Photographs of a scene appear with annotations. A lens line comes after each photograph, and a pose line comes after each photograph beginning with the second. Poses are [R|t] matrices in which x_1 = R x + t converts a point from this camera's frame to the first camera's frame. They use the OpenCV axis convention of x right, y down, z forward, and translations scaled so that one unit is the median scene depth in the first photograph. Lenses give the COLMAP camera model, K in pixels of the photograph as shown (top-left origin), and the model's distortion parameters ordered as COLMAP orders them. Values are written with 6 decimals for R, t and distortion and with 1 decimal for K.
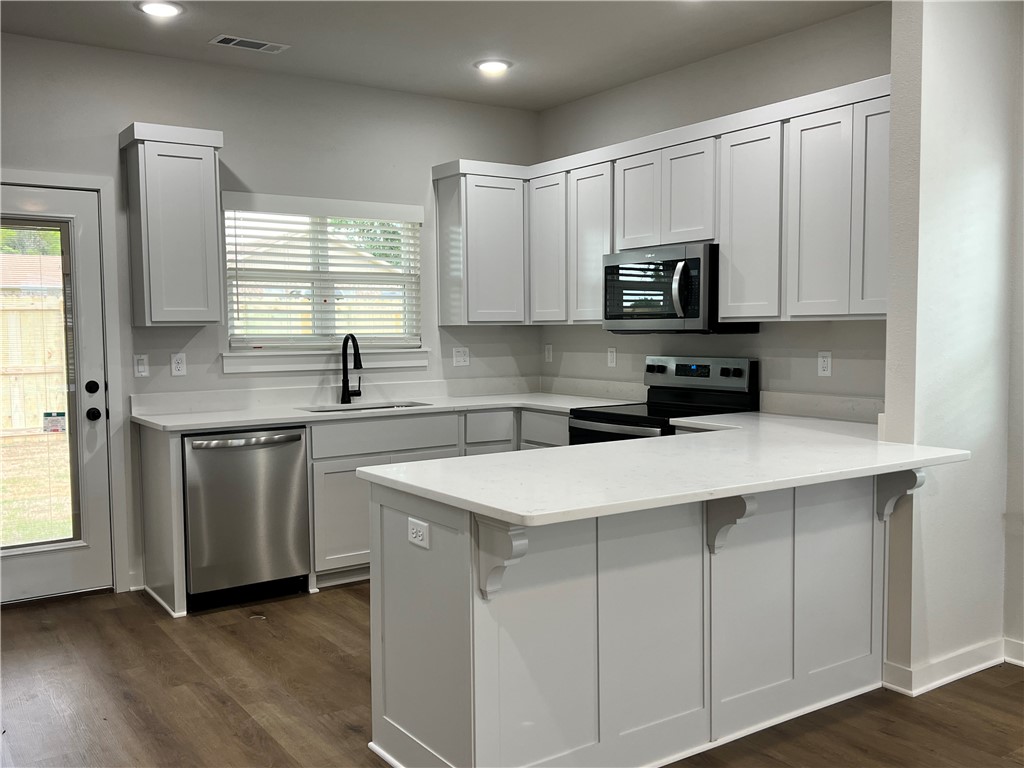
lens RADIAL K [[952.6, 0, 511.6], [0, 952.6, 395.4], [0, 0, 1]] dist [0.106117, -0.151982]
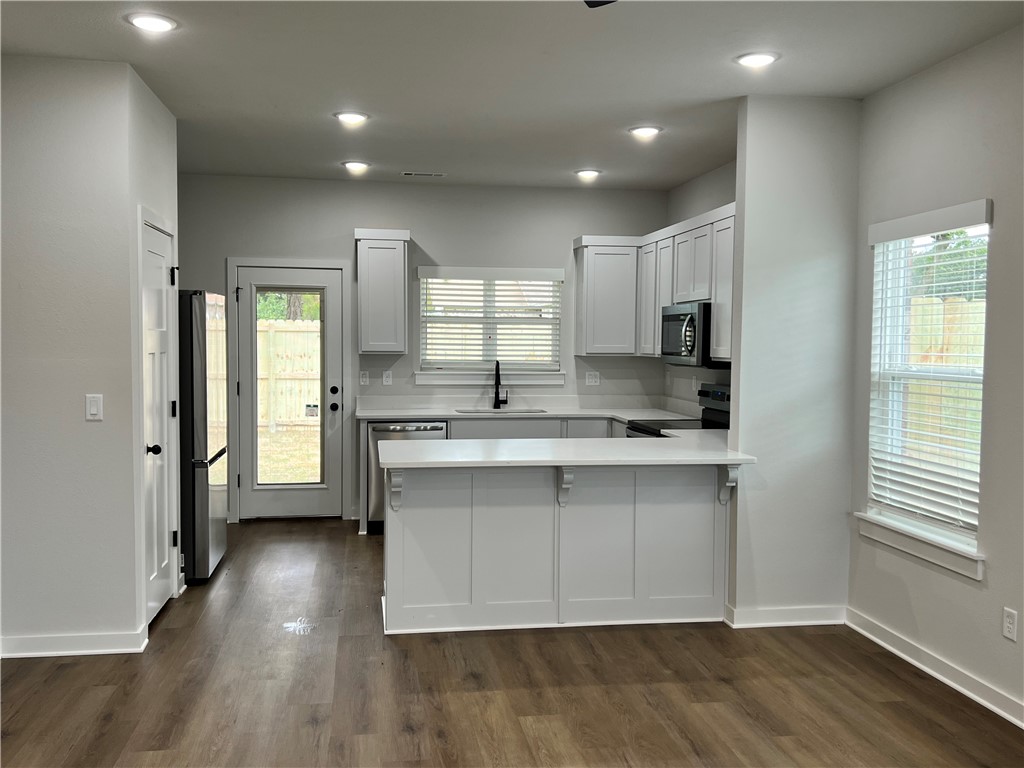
lens RADIAL K [[947.7, 0, 515.0], [0, 947.7, 401.4], [0, 0, 1]] dist [0.298620, -0.001955]
pose [[0.904421, 0.044953, -0.424267, 0.483221], [-0.047827, 0.998848, 0.003878, -0.009718], [0.423953, 0.016784, 0.905529, -0.302028]]
